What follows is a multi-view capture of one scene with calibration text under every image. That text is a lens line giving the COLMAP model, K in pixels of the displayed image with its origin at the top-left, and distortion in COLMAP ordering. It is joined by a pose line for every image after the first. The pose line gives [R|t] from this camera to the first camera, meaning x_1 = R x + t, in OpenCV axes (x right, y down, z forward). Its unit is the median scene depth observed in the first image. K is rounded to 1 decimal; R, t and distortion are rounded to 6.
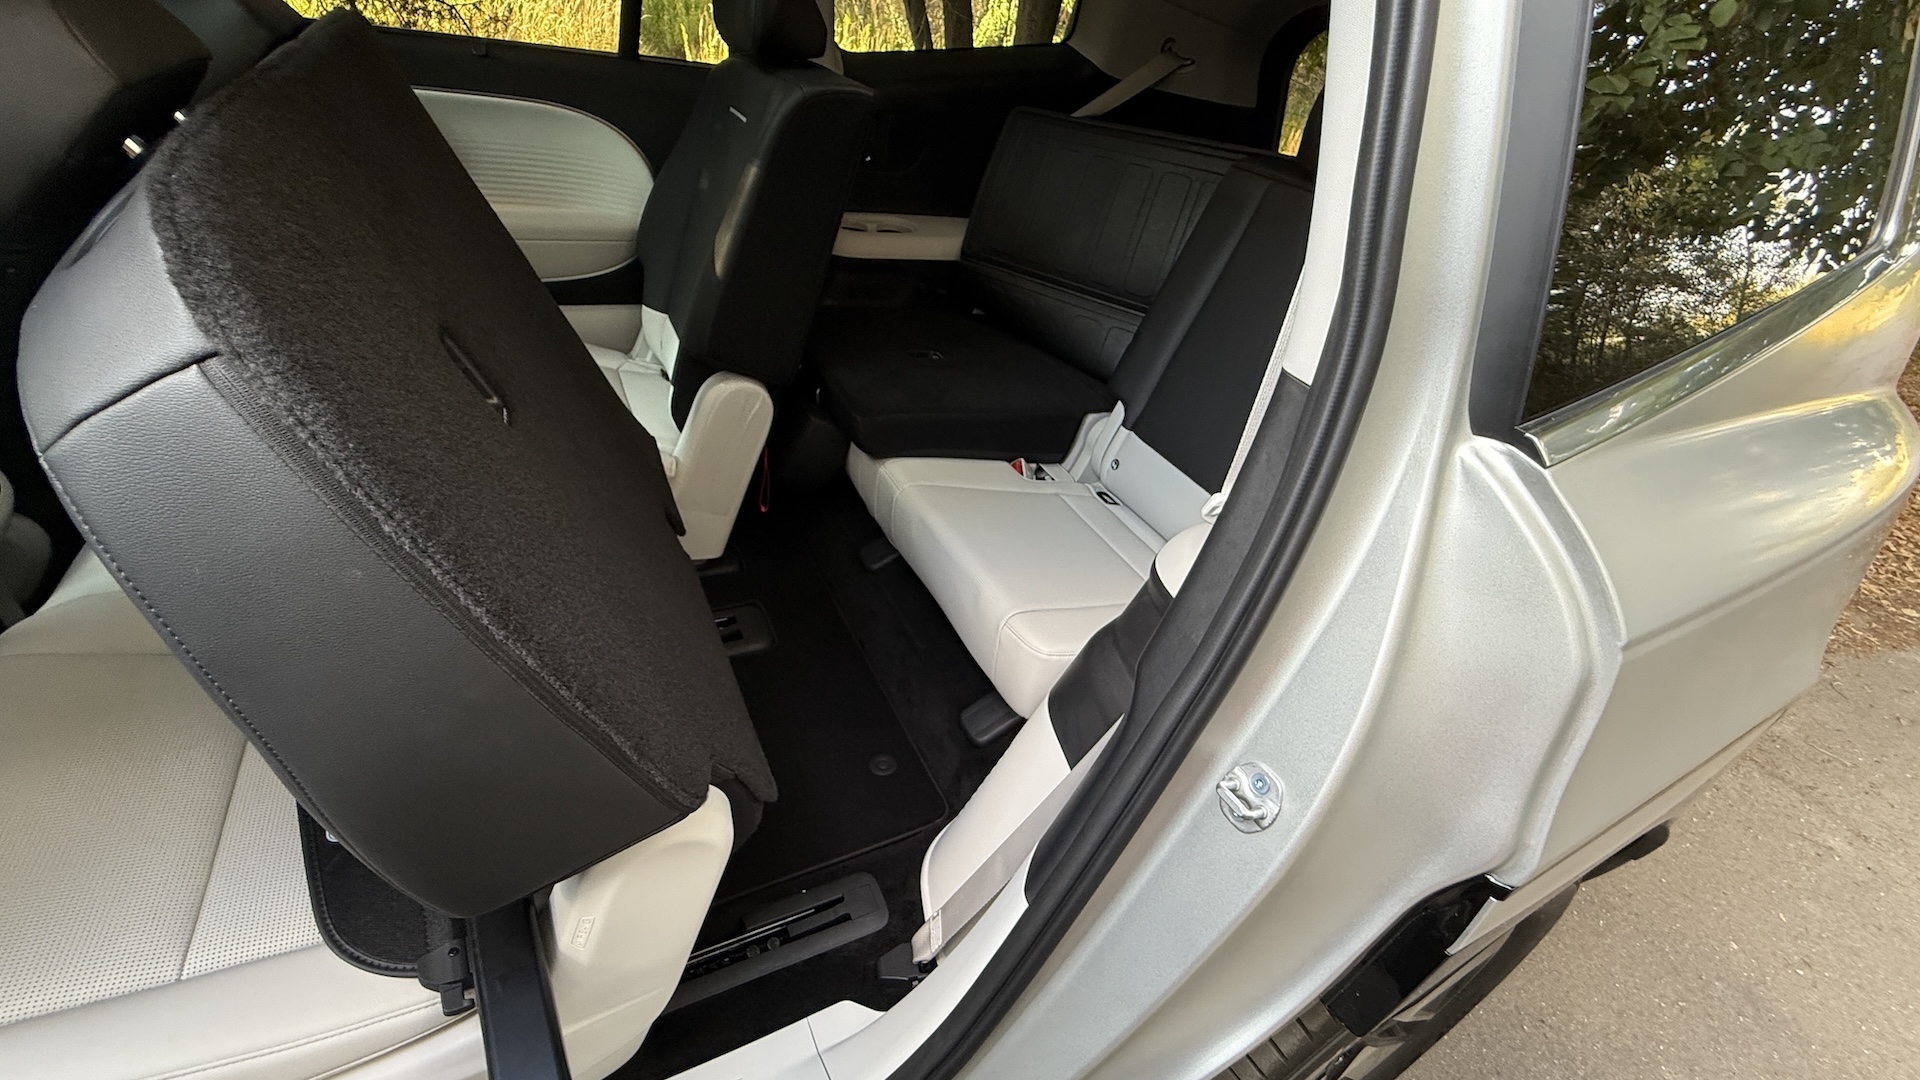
lens RADIAL K [[760.9, 0, 960.0], [0, 760.9, 540.0], [0, 0, 1]] dist [0.014096, -0.000072]
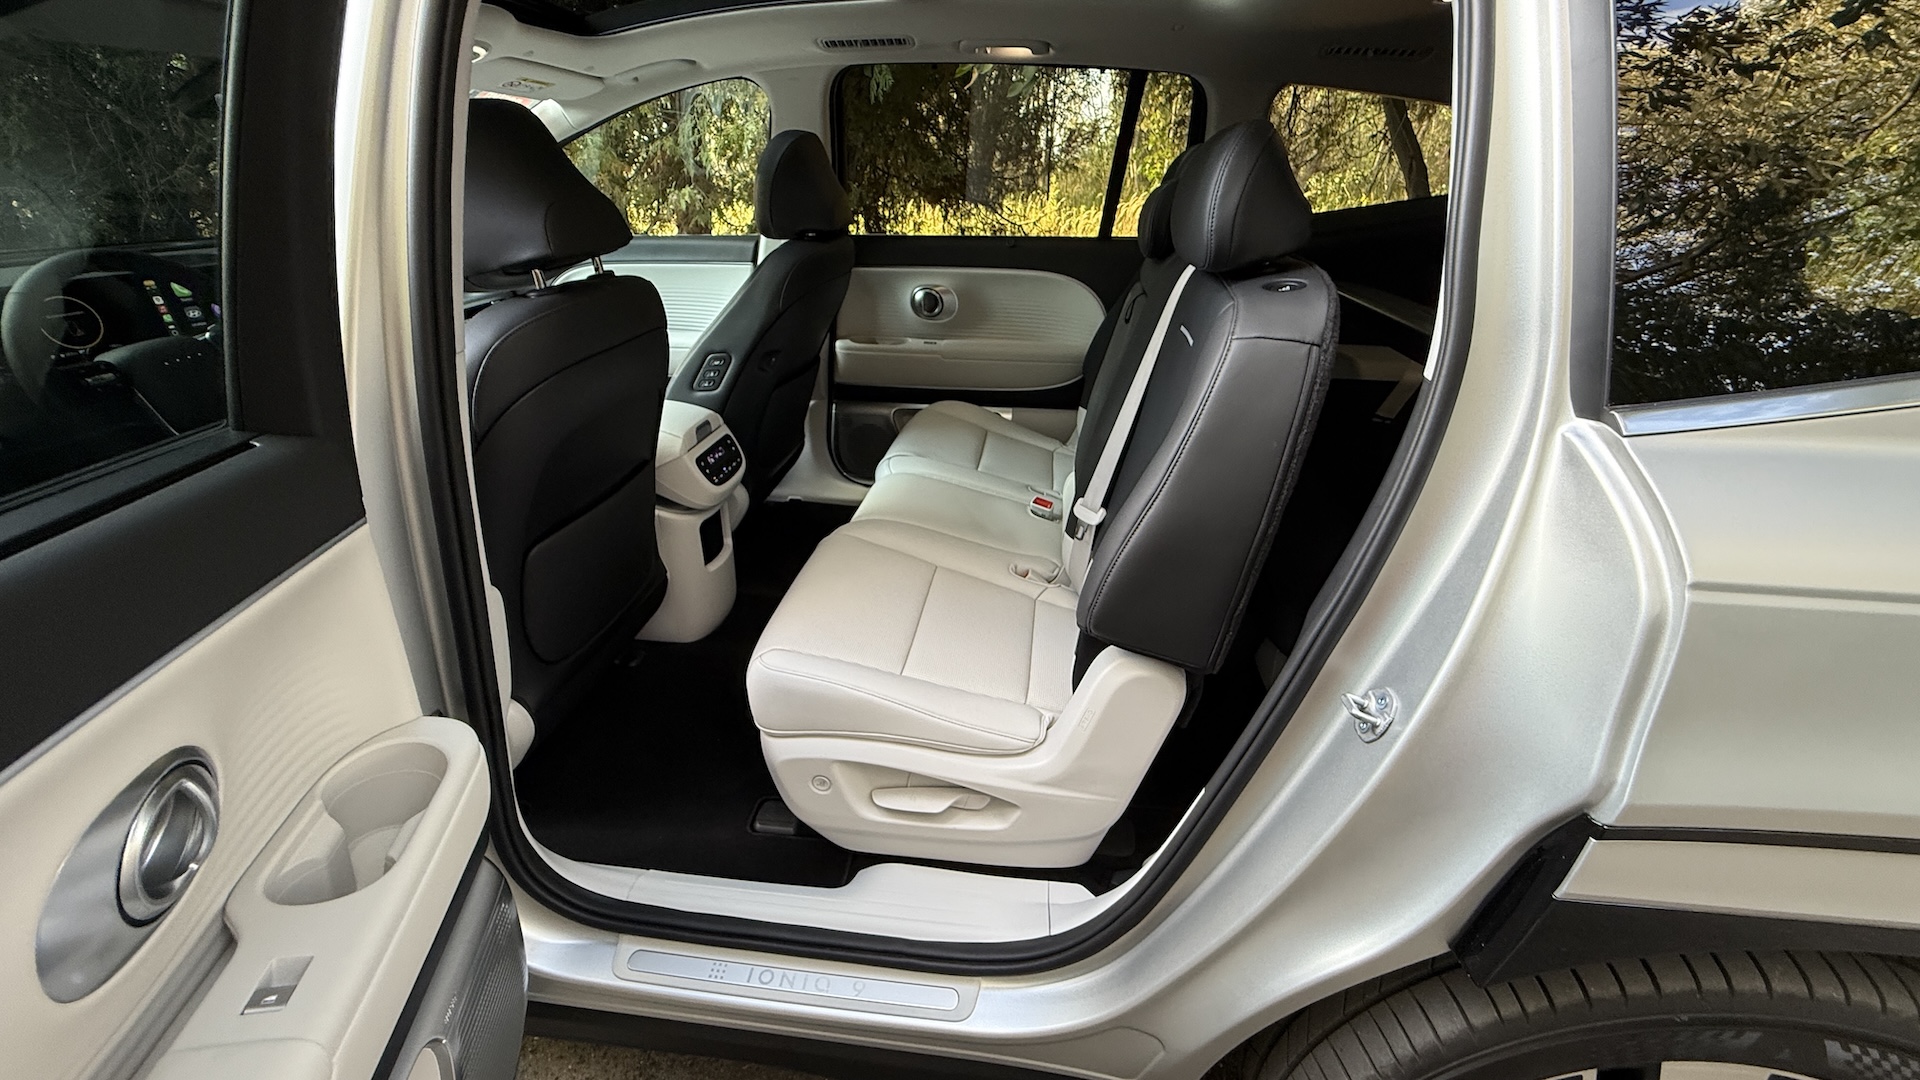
lens RADIAL K [[774.2, 0, 951.9], [0, 774.2, 538.2], [0, 0, 1]] dist [0.000532, -0.000008]
pose [[0.809814, 0.110765, -0.576135, 0.378179], [-0.231619, 0.962608, -0.140497, 0.291247], [0.539030, 0.247220, 0.805189, -0.318259]]
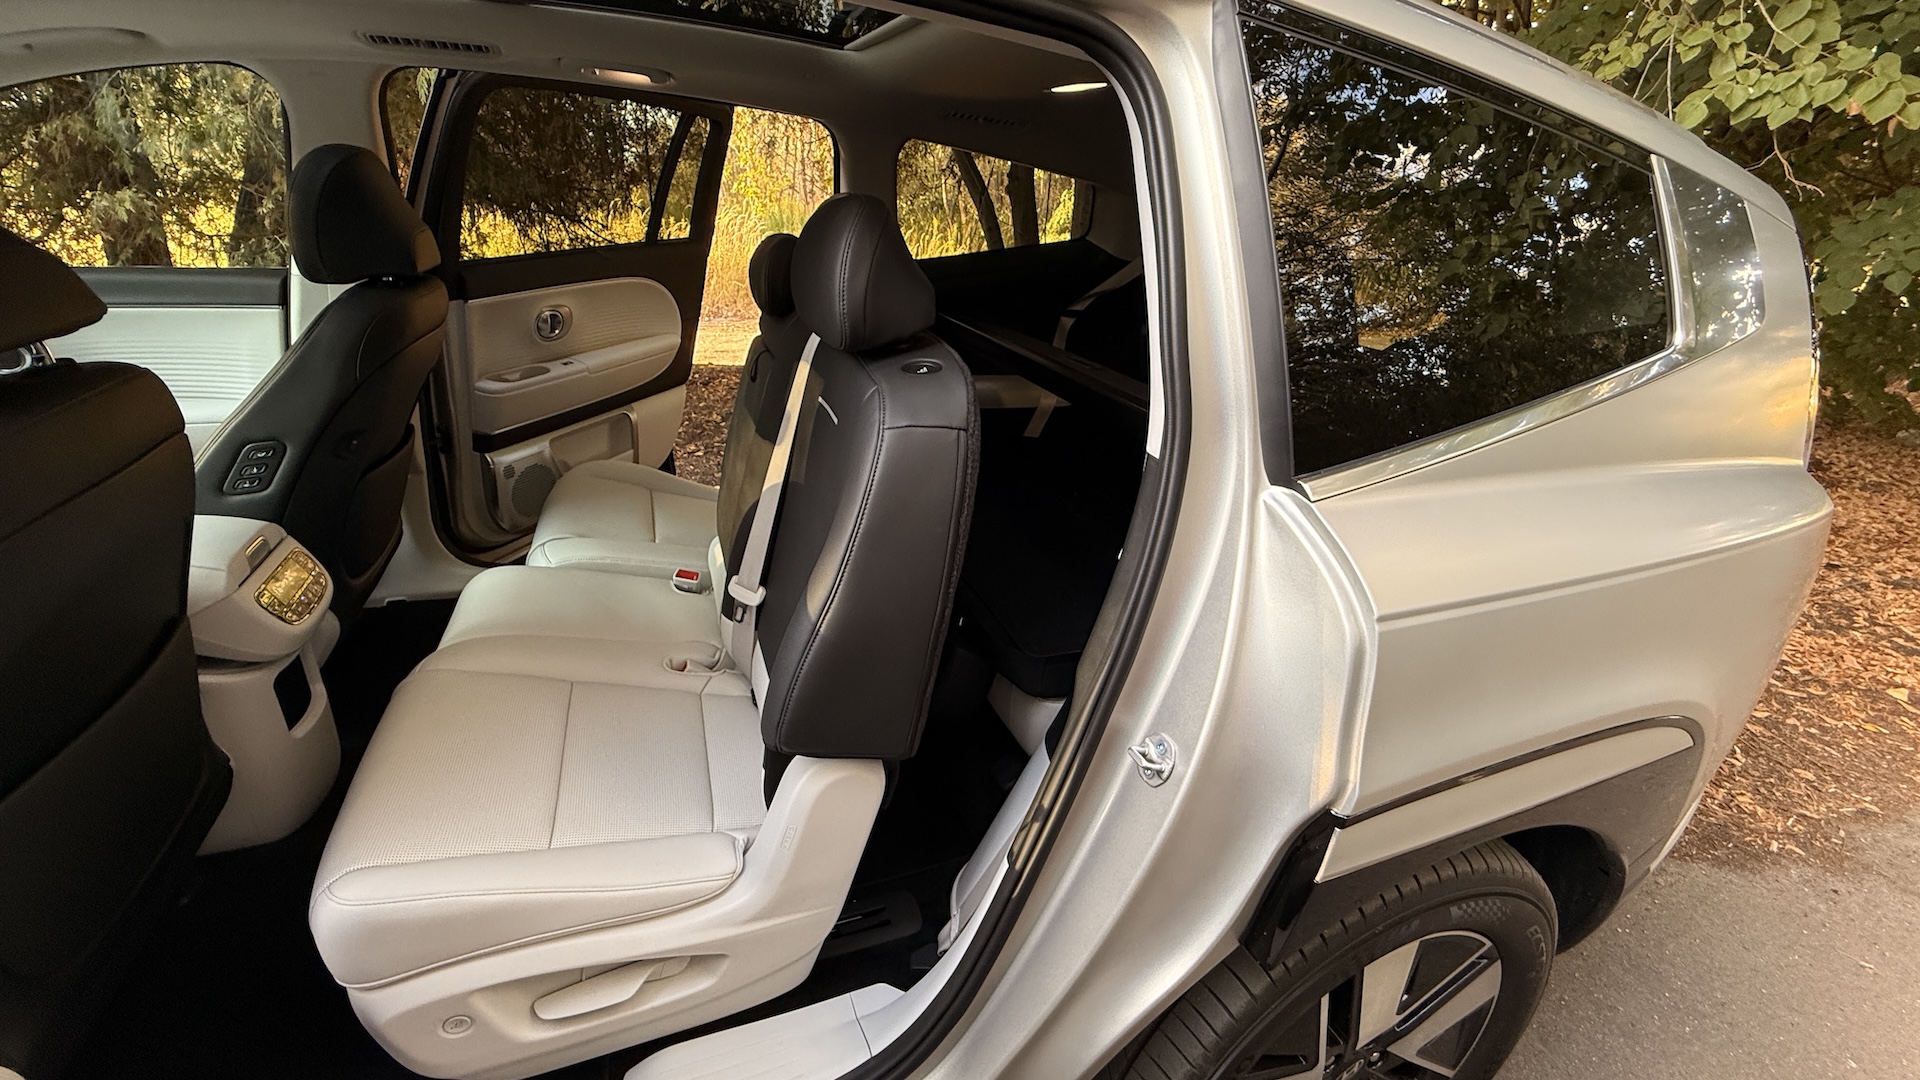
lens RADIAL K [[774.2, 0, 951.9], [0, 774.2, 538.2], [0, 0, 1]] dist [0.000532, -0.000008]
pose [[0.988537, -0.035295, -0.146797, 0.175405], [0.004721, 0.979042, -0.203604, 0.169637], [0.150906, 0.200577, 0.967986, -0.334025]]
